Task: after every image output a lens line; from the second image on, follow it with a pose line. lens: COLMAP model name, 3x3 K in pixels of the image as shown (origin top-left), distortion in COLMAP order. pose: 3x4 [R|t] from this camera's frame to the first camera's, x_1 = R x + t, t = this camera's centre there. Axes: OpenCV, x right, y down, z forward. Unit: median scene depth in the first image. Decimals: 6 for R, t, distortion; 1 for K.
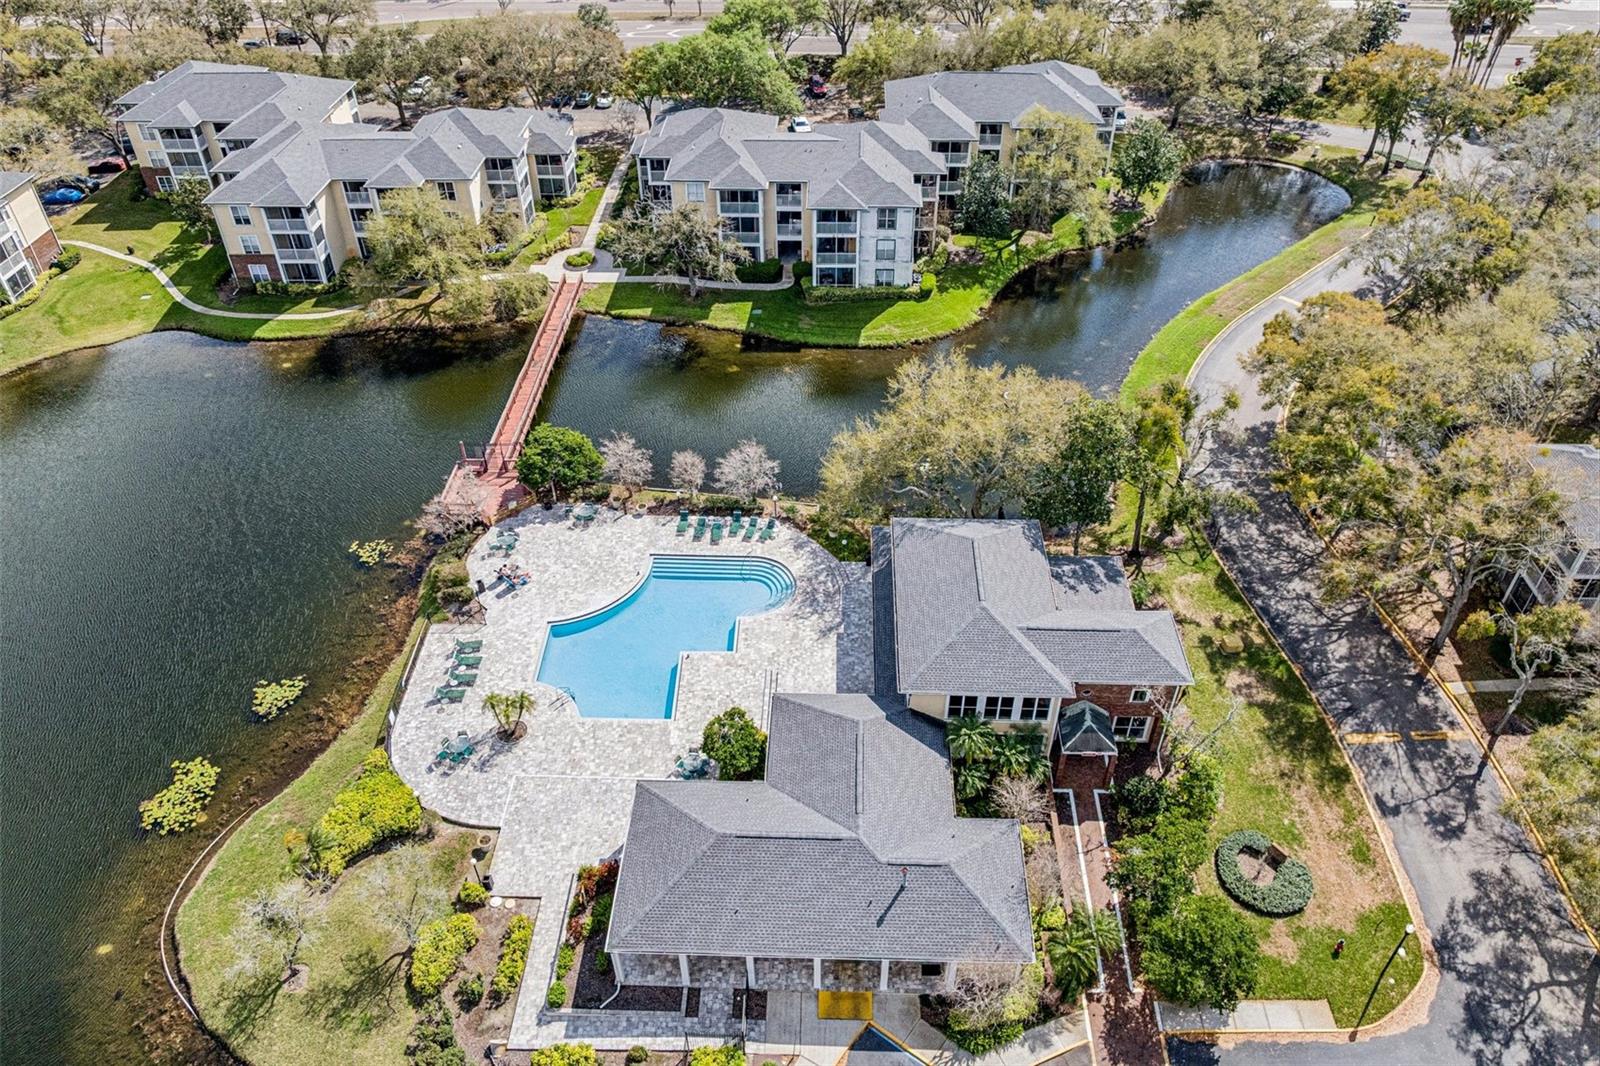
lens RADIAL K [[1134.9, 0, 796.0], [0, 1134.9, 530.9], [0, 0, 1]] dist [-0.030370, -0.002028]
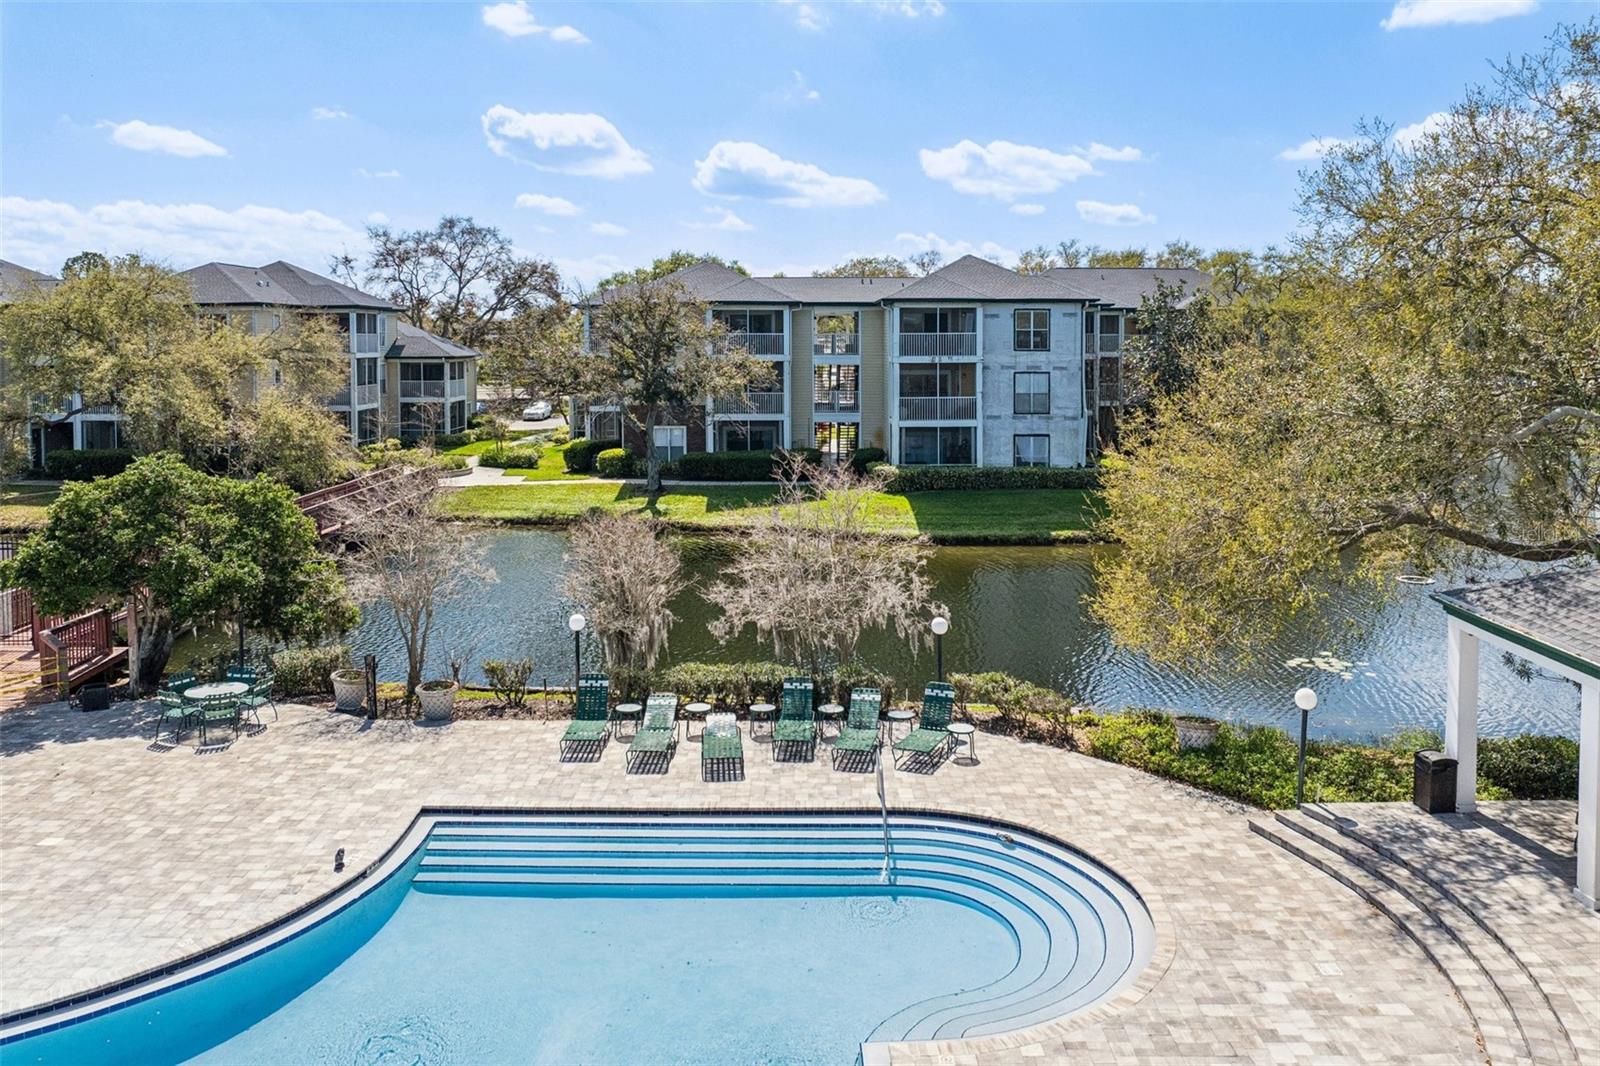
lens RADIAL K [[1187.7, 0, 804.9], [0, 1187.7, 372.2], [0, 0, 1]] dist [-0.027061, -0.002790]
pose [[0.998879, 0.007032, 0.046808, -0.049640], [0.023226, 0.788838, -0.614163, 0.074252], [-0.041243, 0.614561, 0.787790, 0.574124]]
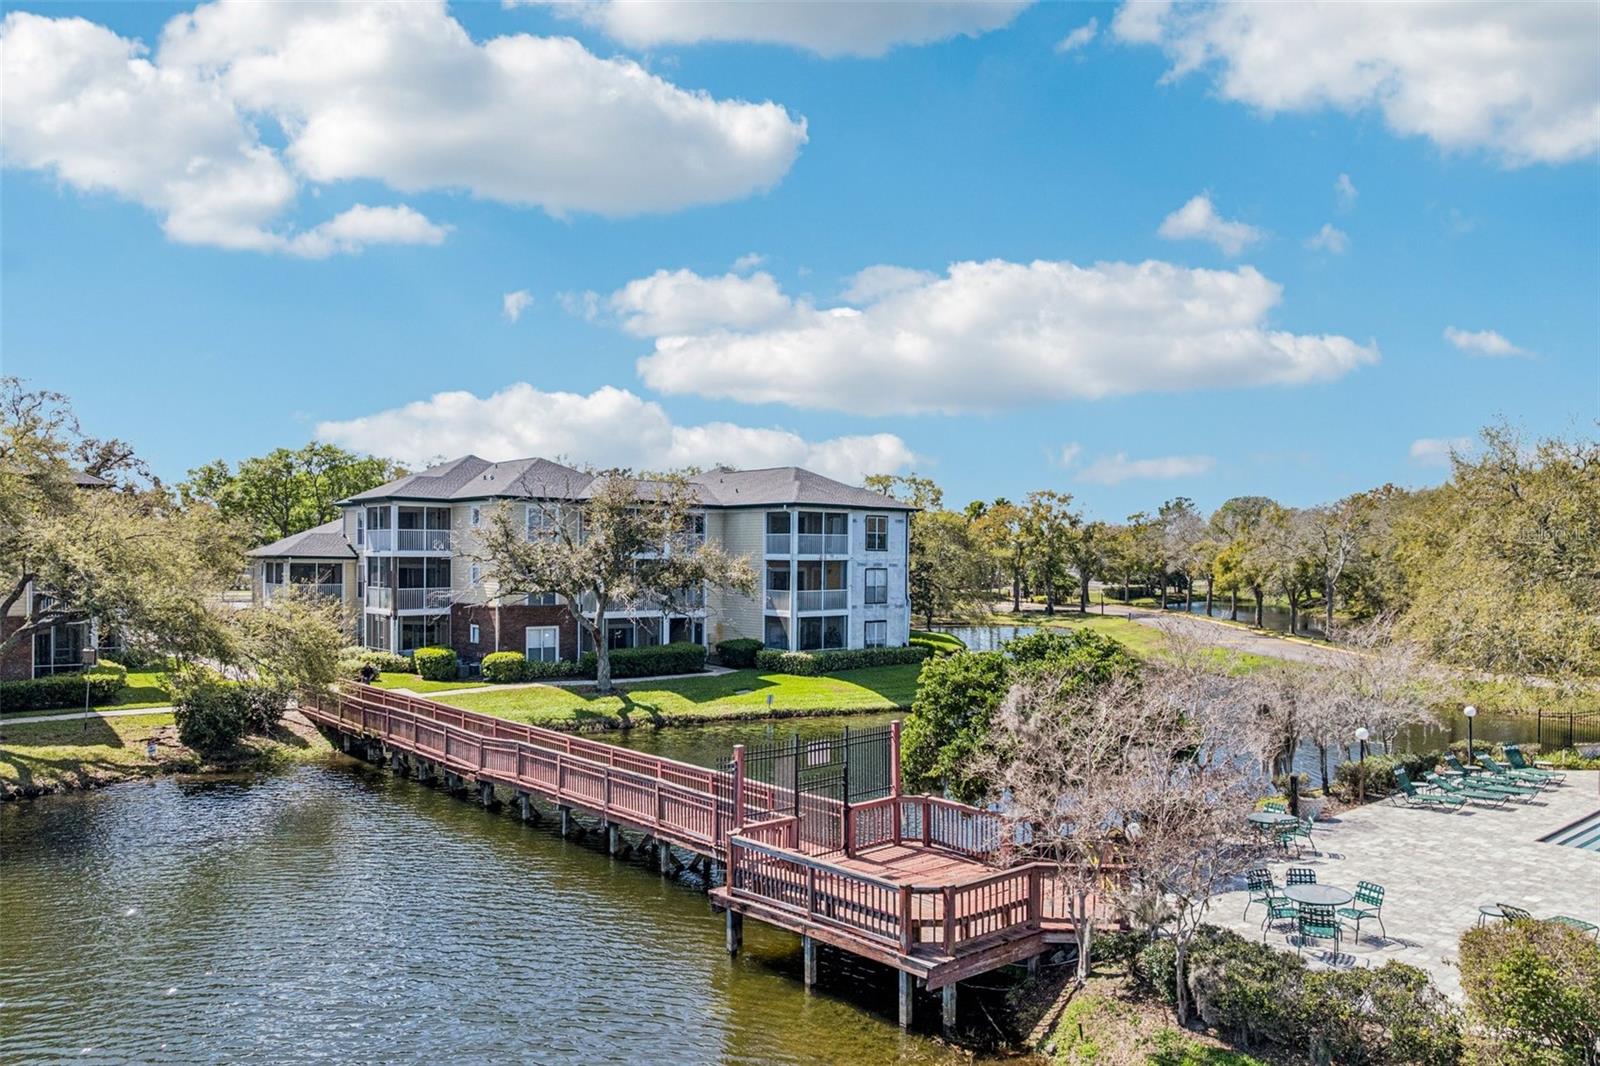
lens RADIAL K [[1143.9, 0, 808.1], [0, 1143.9, 594.3], [0, 0, 1]] dist [-0.028688, -0.000698]
pose [[0.727496, -0.009567, 0.686045, -0.376422], [0.427119, 0.788841, -0.441926, 0.014894], [-0.536953, 0.614523, 0.577965, 0.664676]]
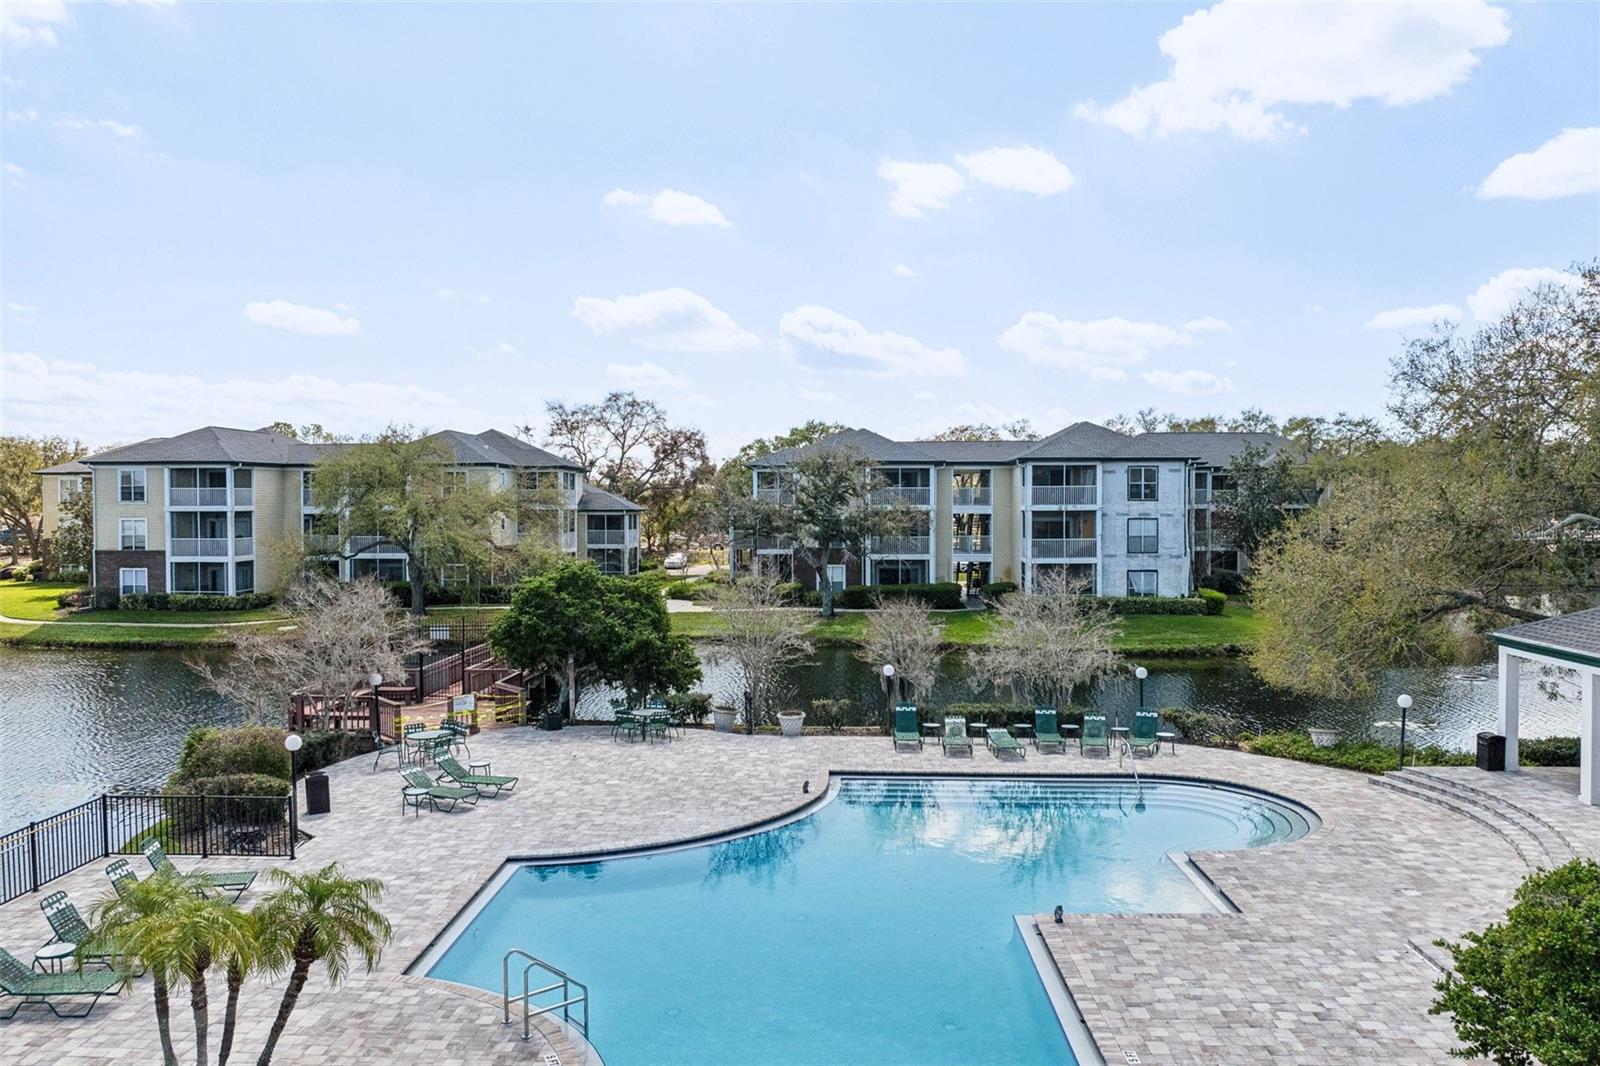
lens RADIAL K [[1134.9, 0, 796.0], [0, 1134.9, 530.9], [0, 0, 1]] dist [-0.030370, -0.002028]
pose [[0.999878, 0.007444, -0.013753, -0.102437], [-0.014355, 0.785715, -0.618422, 0.136145], [0.006202, 0.618544, 0.785726, 0.511731]]
